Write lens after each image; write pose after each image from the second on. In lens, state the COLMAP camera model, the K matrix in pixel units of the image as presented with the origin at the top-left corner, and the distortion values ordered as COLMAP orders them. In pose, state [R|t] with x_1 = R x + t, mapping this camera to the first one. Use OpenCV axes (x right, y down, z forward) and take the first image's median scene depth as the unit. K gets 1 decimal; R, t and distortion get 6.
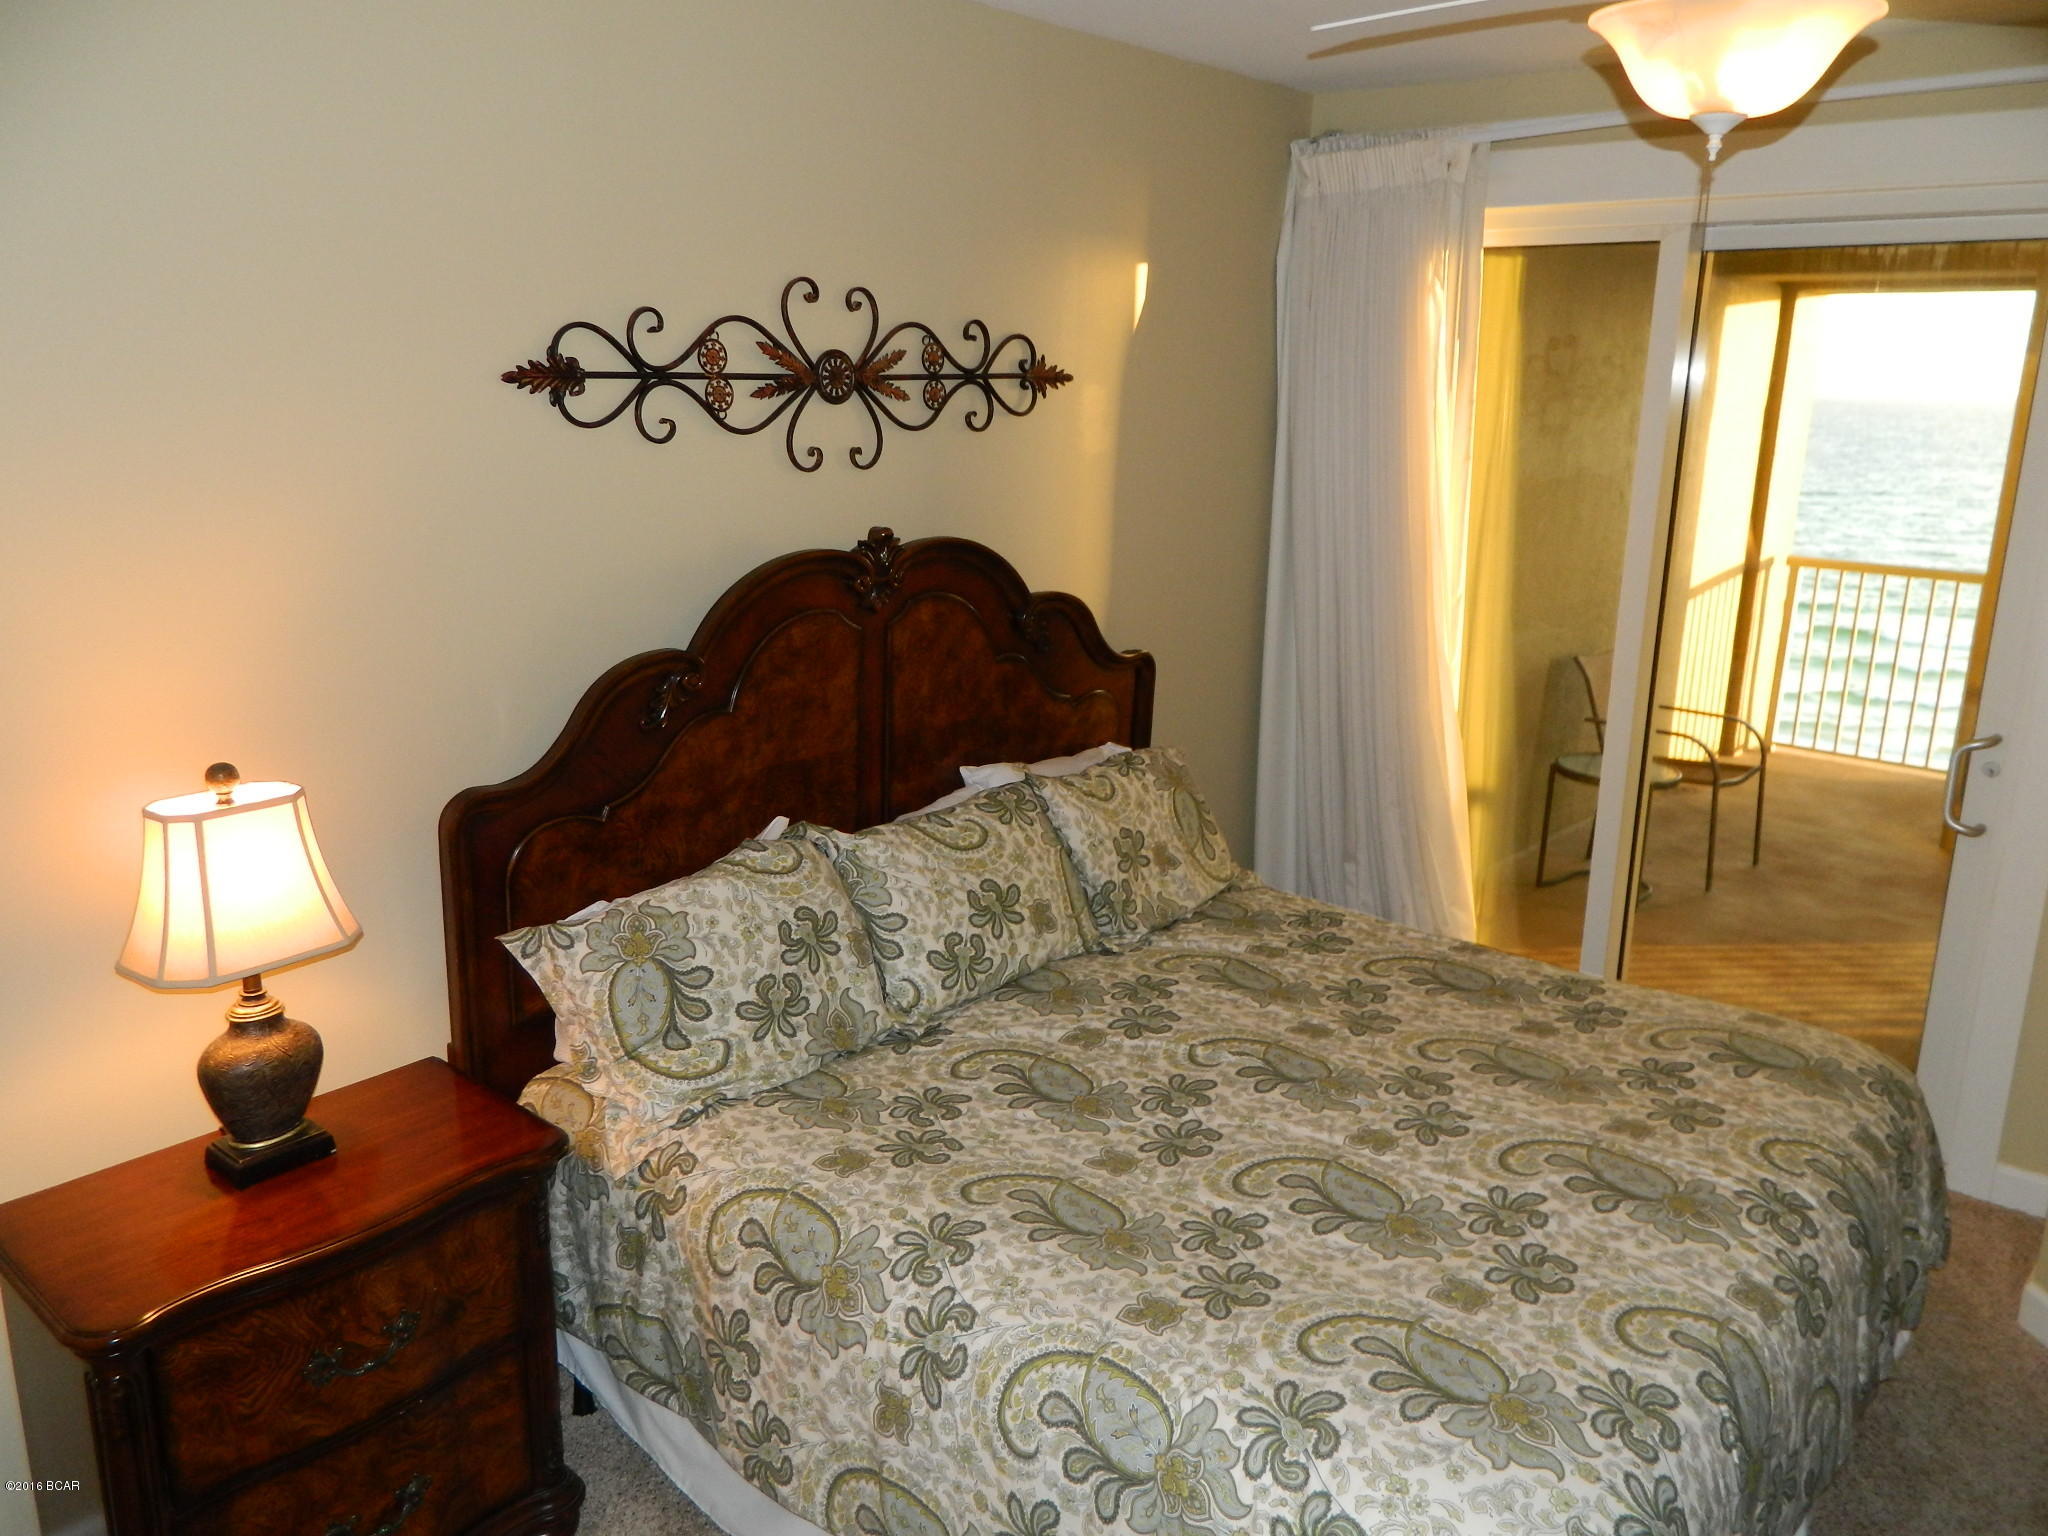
lens RADIAL K [[1550.8, 0, 1017.6], [0, 1550.8, 768.8], [0, 0, 1]] dist [0.017963, -0.007322]
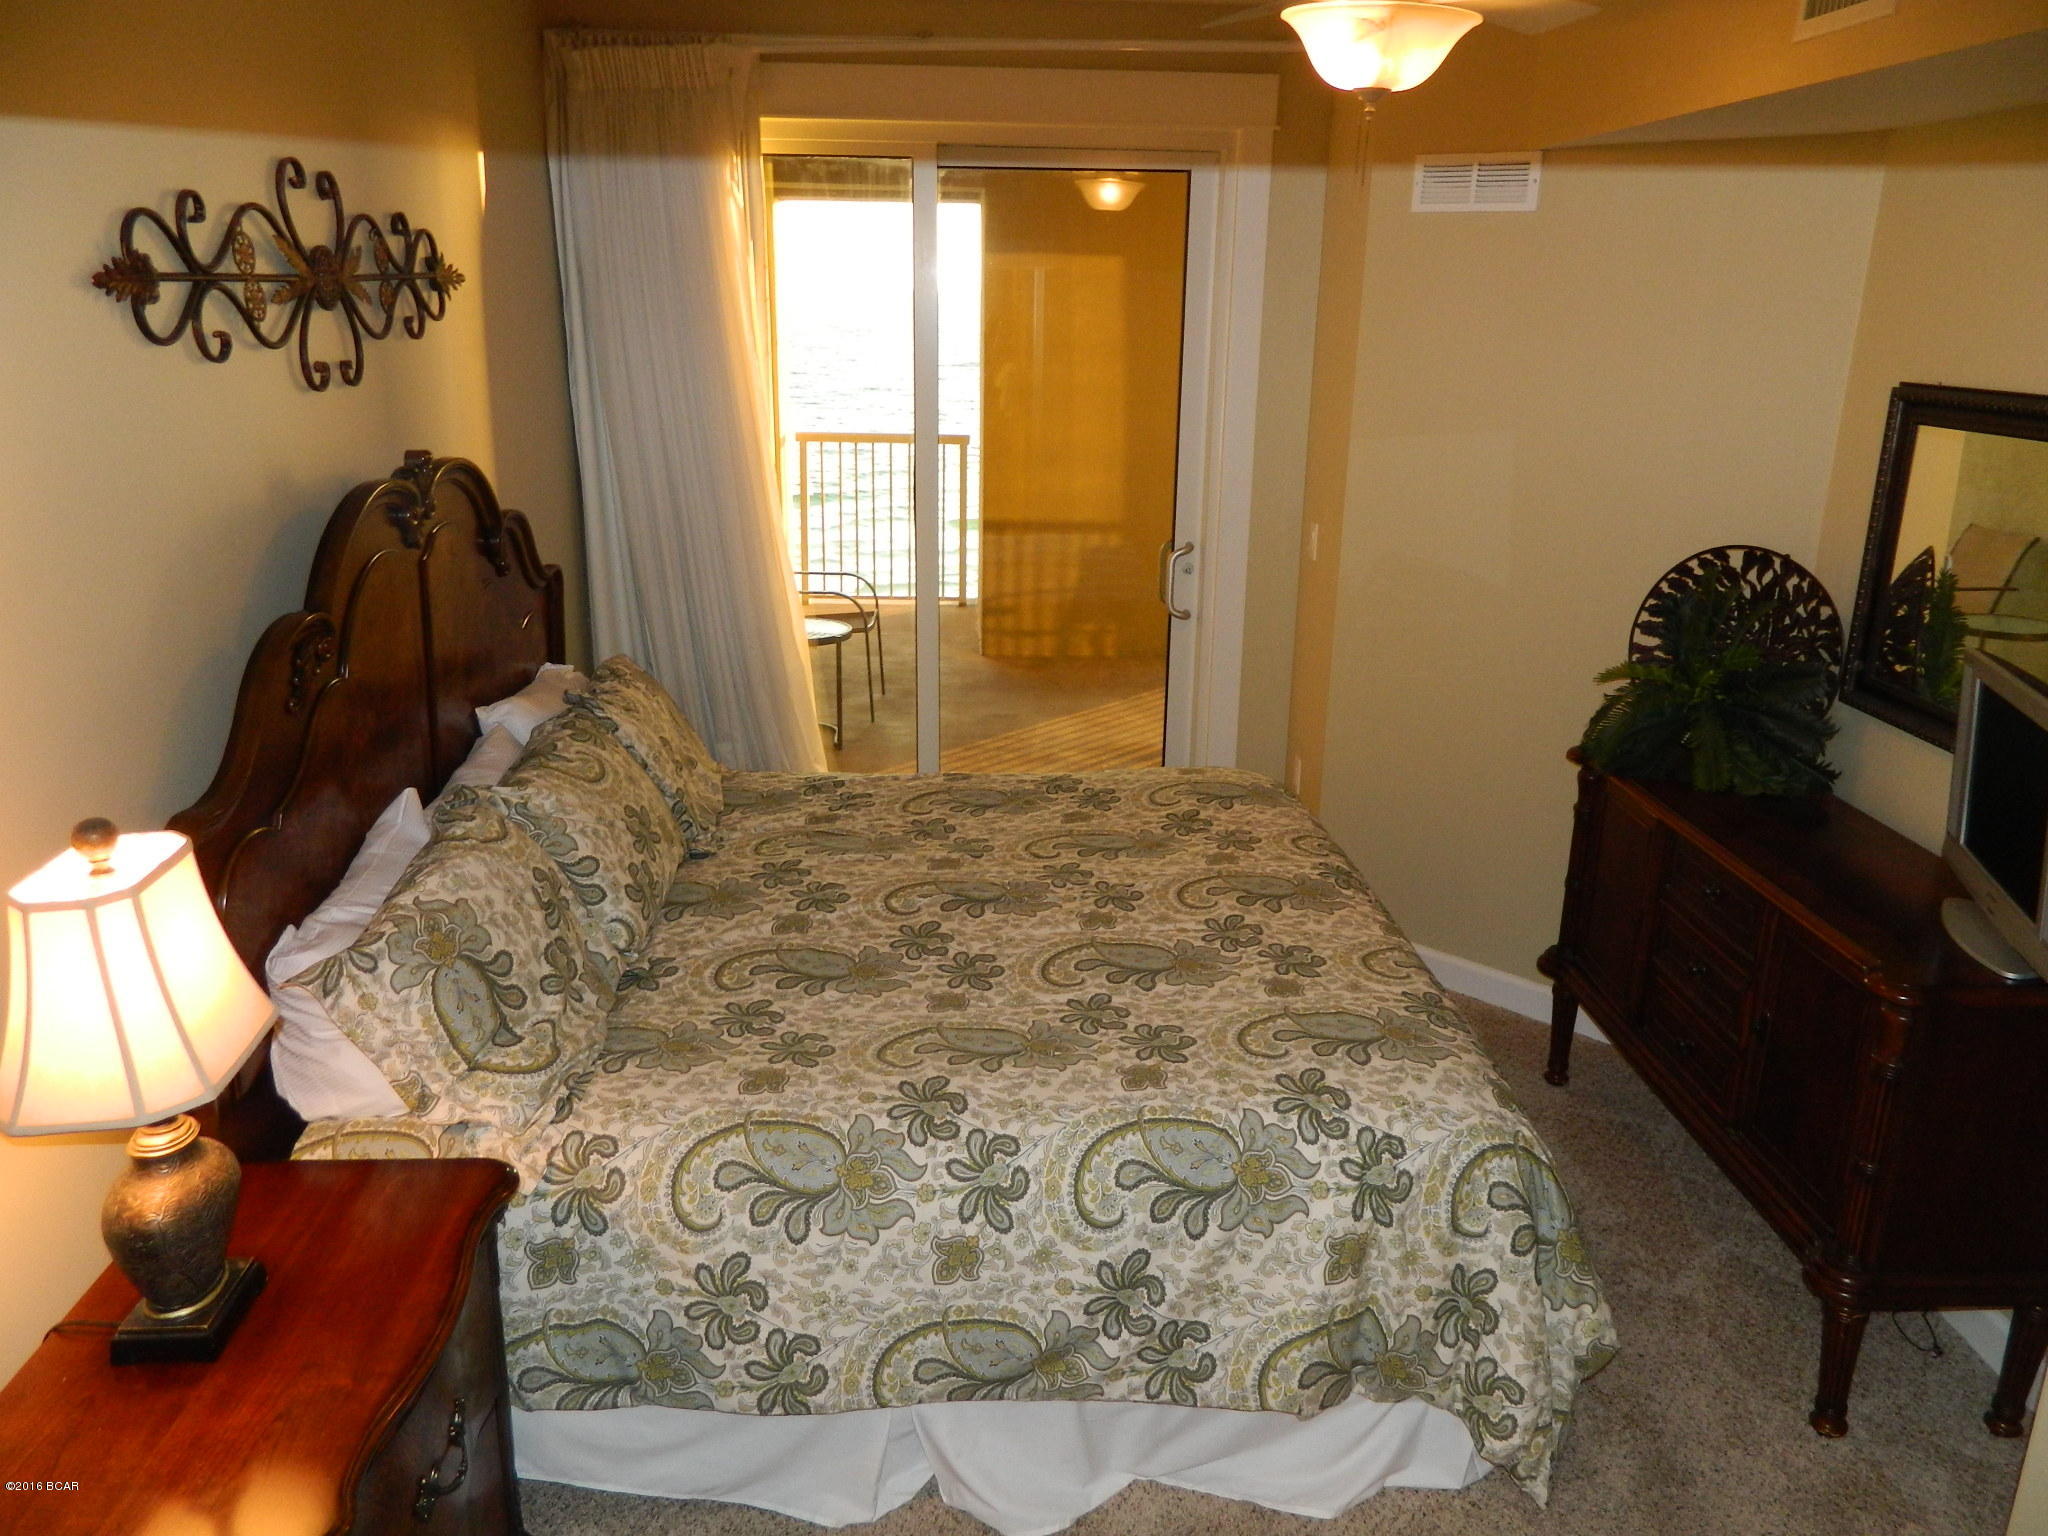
lens RADIAL K [[1550.8, 0, 1017.6], [0, 1550.8, 768.8], [0, 0, 1]] dist [0.017963, -0.007322]
pose [[0.724406, -0.212203, 0.655901, -0.558046], [0.170416, 0.977038, 0.127885, -0.039322], [-0.667978, 0.019135, 0.743935, 0.134194]]
